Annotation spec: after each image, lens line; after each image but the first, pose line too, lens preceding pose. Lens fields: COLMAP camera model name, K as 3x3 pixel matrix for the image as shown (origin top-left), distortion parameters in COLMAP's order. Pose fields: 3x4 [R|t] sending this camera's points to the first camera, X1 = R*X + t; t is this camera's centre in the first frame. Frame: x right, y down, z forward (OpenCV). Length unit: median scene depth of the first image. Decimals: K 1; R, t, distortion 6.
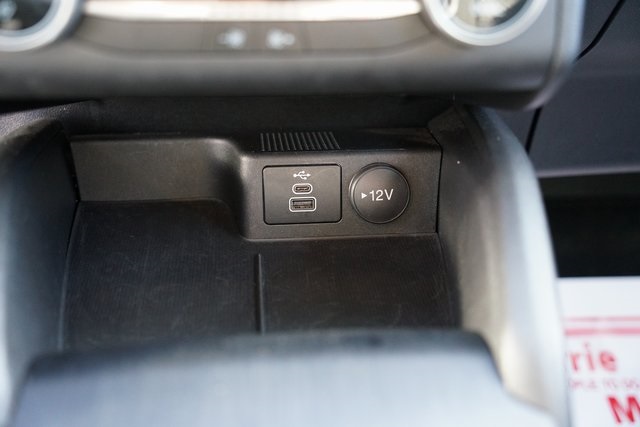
lens RADIAL K [[753.4, 0, 322.4], [0, 753.4, 211.3], [0, 0, 1]] dist [0.093410, 0.000000]
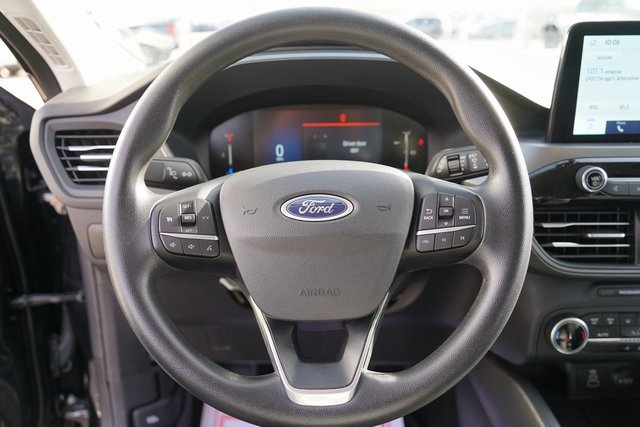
lens RADIAL K [[525.8, 0, 322.8], [0, 525.8, 216.8], [0, 0, 1]] dist [-0.054917, 0.038062]
pose [[0.992447, -0.001667, -0.122661, -0.734936], [-0.022890, 0.979831, -0.198515, -0.197849], [0.120518, 0.199823, 0.972392, -0.930472]]
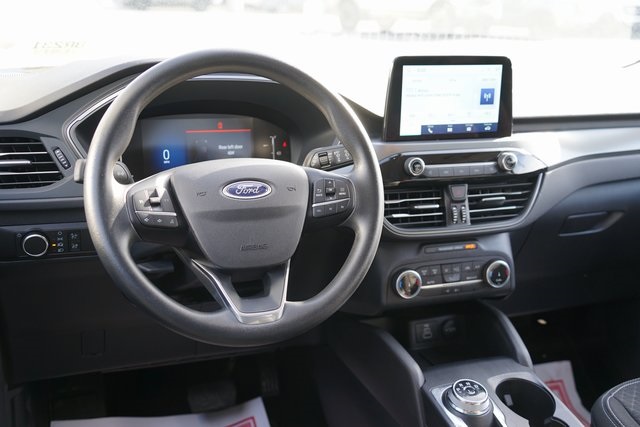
lens RADIAL K [[705.8, 0, 321.5], [0, 705.8, 216.7], [0, 0, 1]] dist [0.083443, 0.000000]
pose [[0.969892, -0.065541, 0.234552, -1.140289], [0.119886, 0.966820, -0.225579, 0.128888], [-0.211985, 0.246907, 0.945568, -1.846651]]
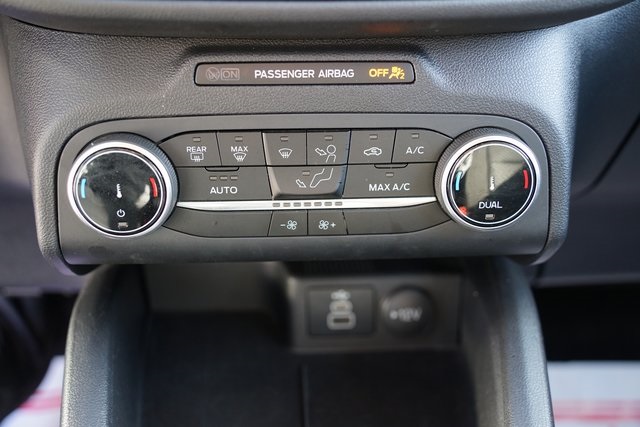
lens RADIAL K [[753.4, 0, 316.0], [0, 753.4, 212.6], [0, 0, 1]] dist [0.093410, 0.000000]
pose [[0.998512, 0.006011, -0.054208, -0.003356], [-0.009110, 0.998327, -0.057090, -0.112379], [0.053774, 0.057499, 0.996896, -0.170221]]
